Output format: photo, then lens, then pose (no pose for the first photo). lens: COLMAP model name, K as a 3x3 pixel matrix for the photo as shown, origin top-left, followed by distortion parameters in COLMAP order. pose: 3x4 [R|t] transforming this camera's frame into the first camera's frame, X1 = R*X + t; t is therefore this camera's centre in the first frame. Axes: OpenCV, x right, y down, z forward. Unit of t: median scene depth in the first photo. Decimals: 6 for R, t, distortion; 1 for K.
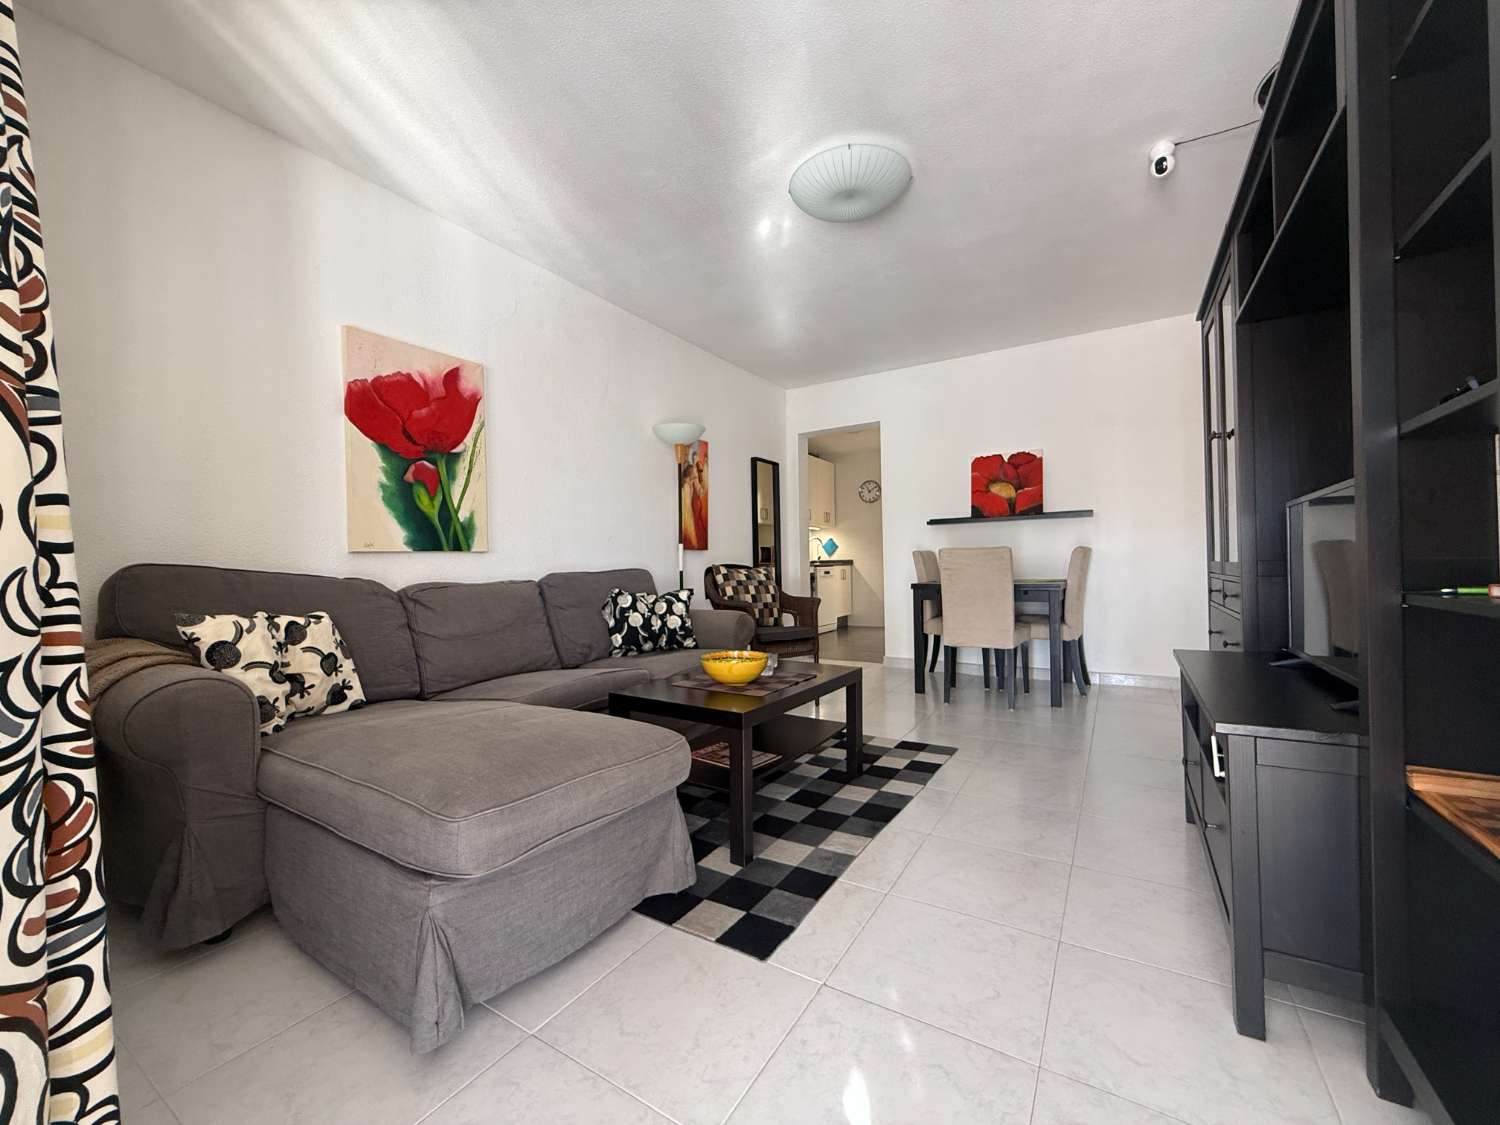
lens RADIAL K [[598.1, 0, 746.3], [0, 598.1, 562.9], [0, 0, 1]] dist [0.001445, -0.000808]
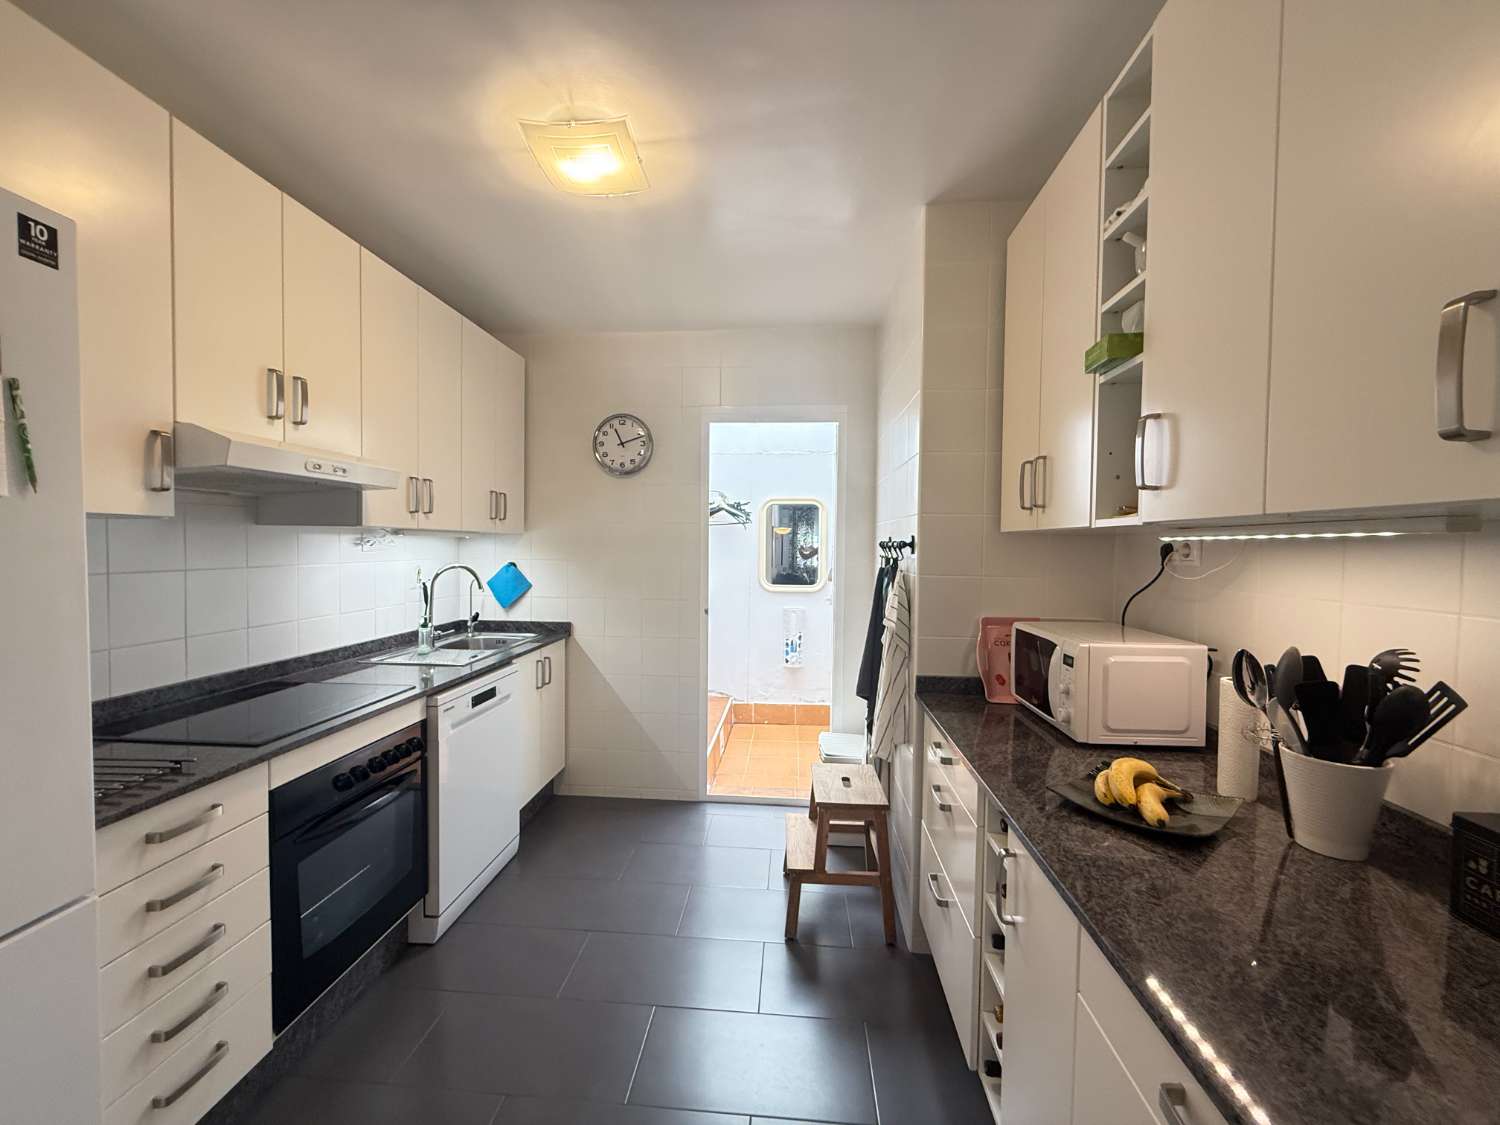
lens RADIAL K [[598.1, 0, 746.3], [0, 598.1, 562.9], [0, 0, 1]] dist [0.001445, -0.000808]
pose [[0.888796, 0.016805, 0.457995, 0.188498], [-0.032950, 0.999084, 0.027286, -0.103417], [-0.457118, -0.039342, 0.888536, 1.128019]]
